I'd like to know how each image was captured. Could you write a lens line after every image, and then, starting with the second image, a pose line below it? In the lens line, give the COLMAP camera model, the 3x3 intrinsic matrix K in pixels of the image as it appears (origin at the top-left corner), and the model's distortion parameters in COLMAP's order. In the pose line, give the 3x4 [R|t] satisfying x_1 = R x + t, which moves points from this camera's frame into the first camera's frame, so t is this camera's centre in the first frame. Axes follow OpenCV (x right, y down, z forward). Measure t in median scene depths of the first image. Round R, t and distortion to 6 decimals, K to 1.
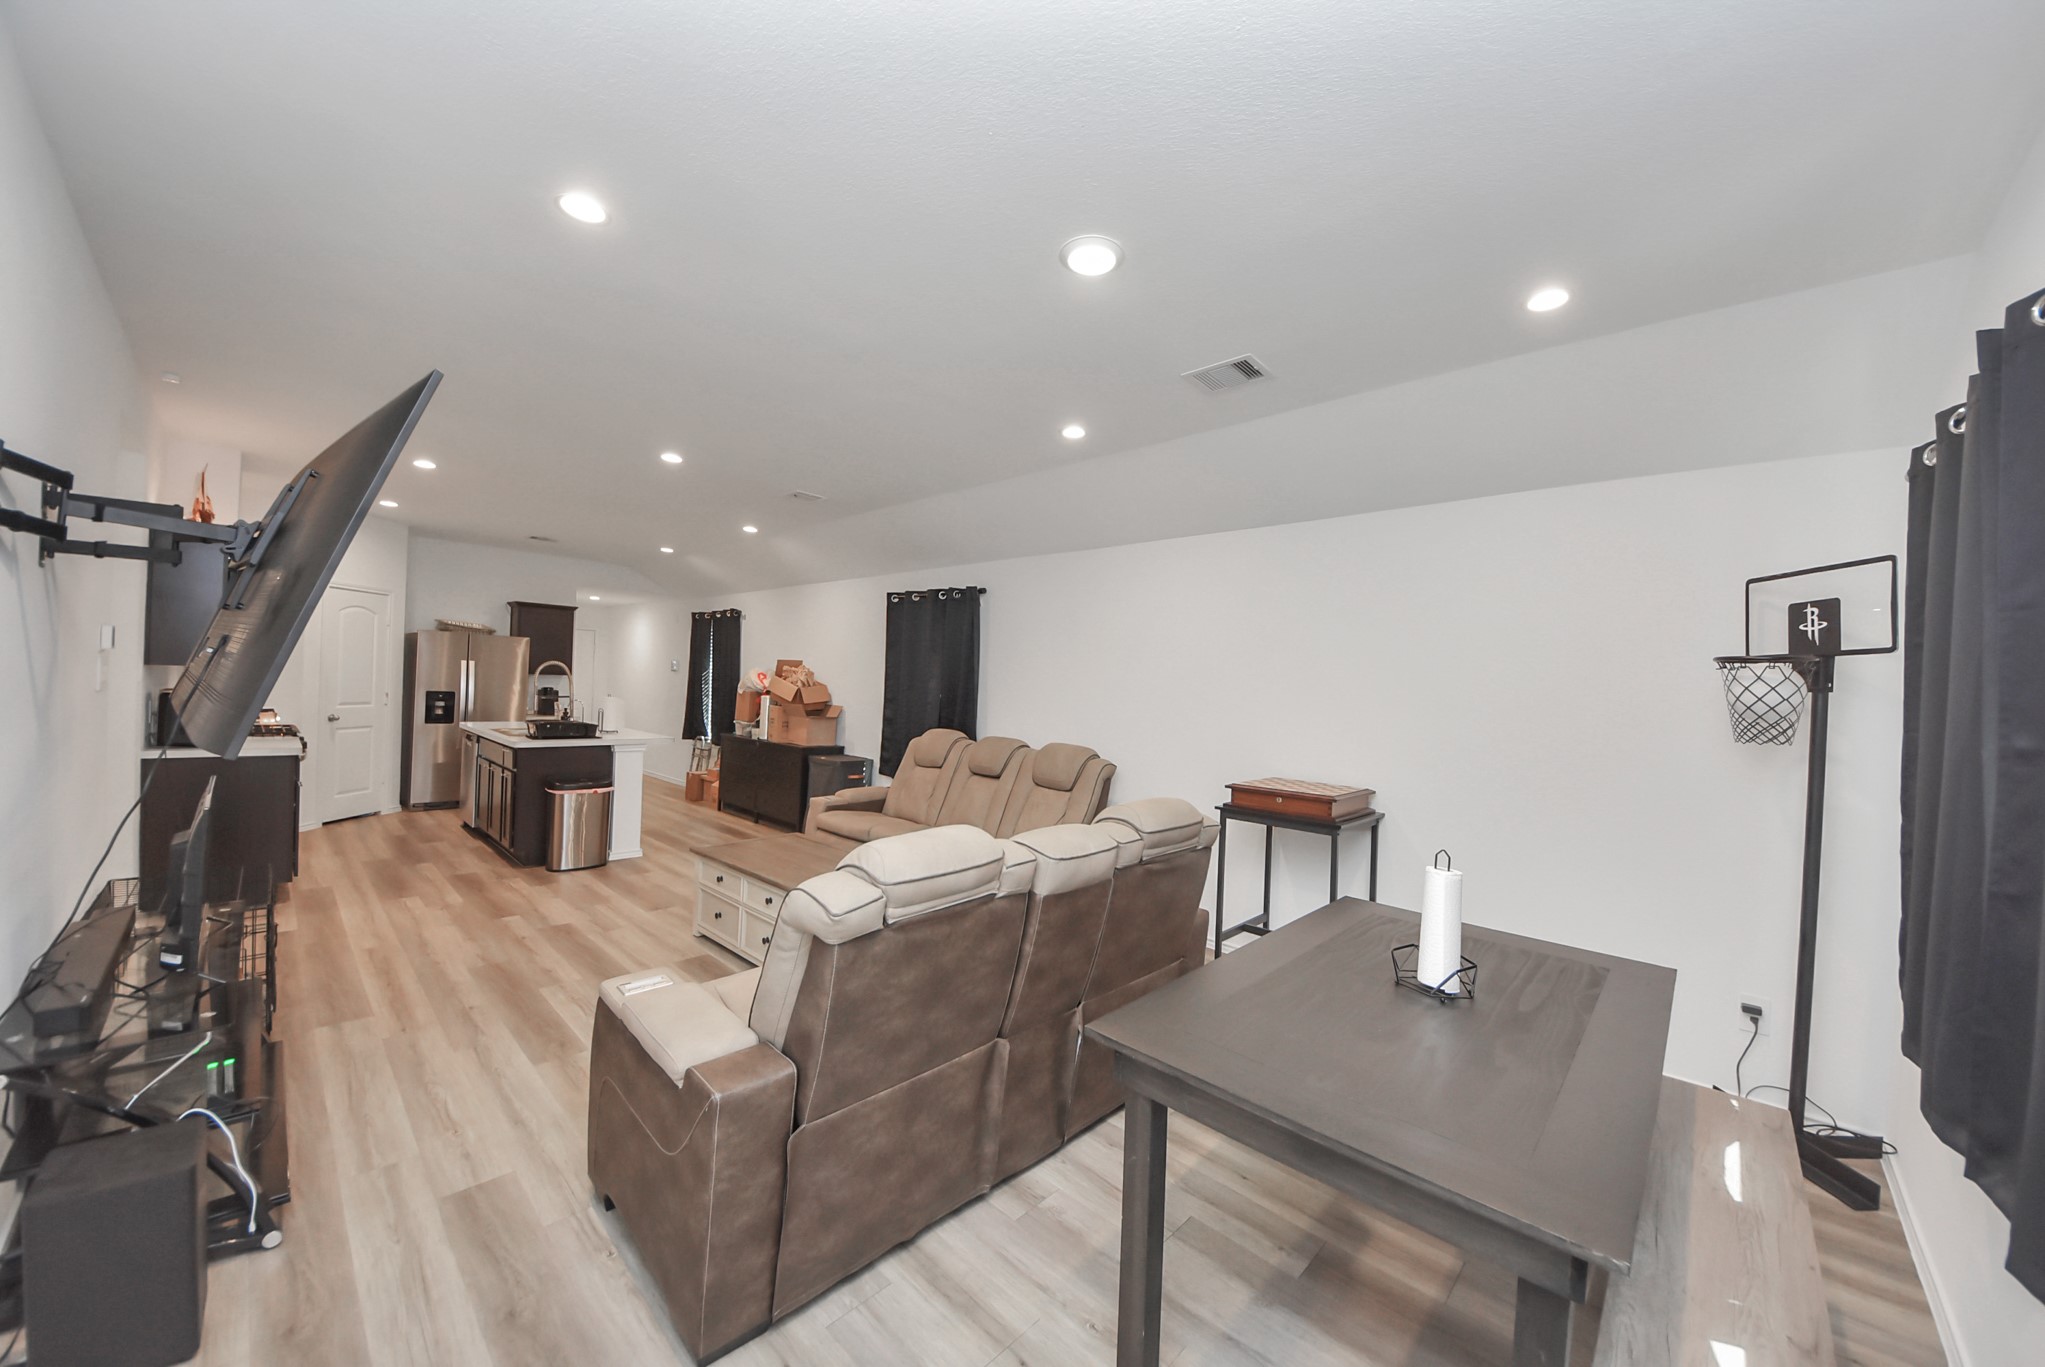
lens RADIAL K [[735.1, 0, 1029.0], [0, 735.1, 688.8], [0, 0, 1]] dist [-0.001932, -0.000253]
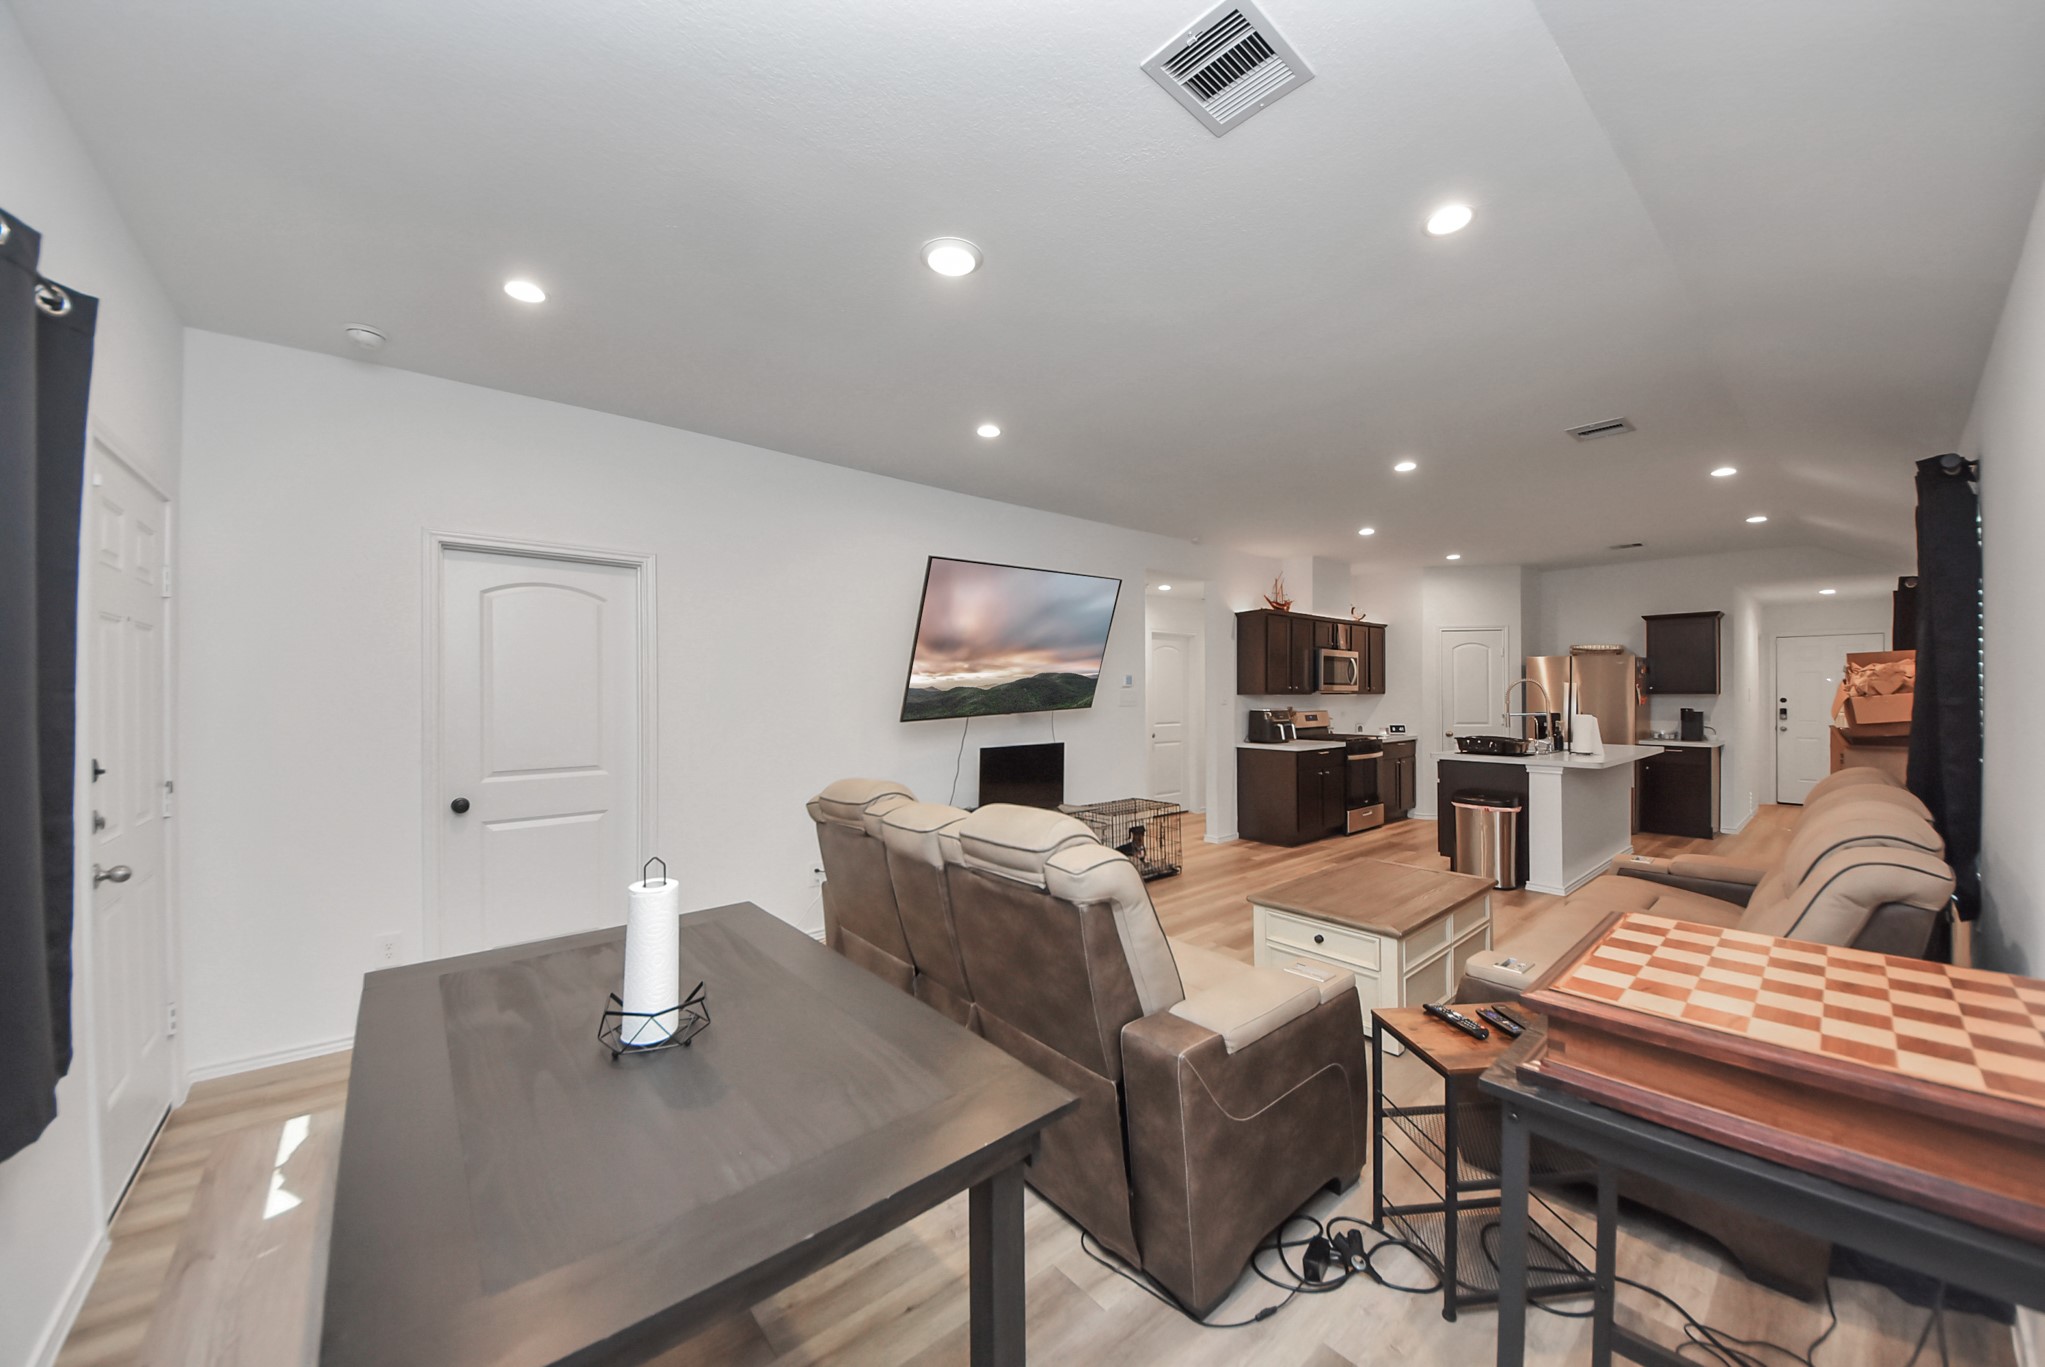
lens RADIAL K [[735.1, 0, 1029.6], [0, 735.1, 690.5], [0, 0, 1]] dist [-0.001932, -0.000253]
pose [[-0.121306, -0.042319, -0.991713, 0.361315], [-0.003870, 0.999103, -0.042161, 0.019859], [0.992608, -0.001276, -0.121361, 0.413188]]
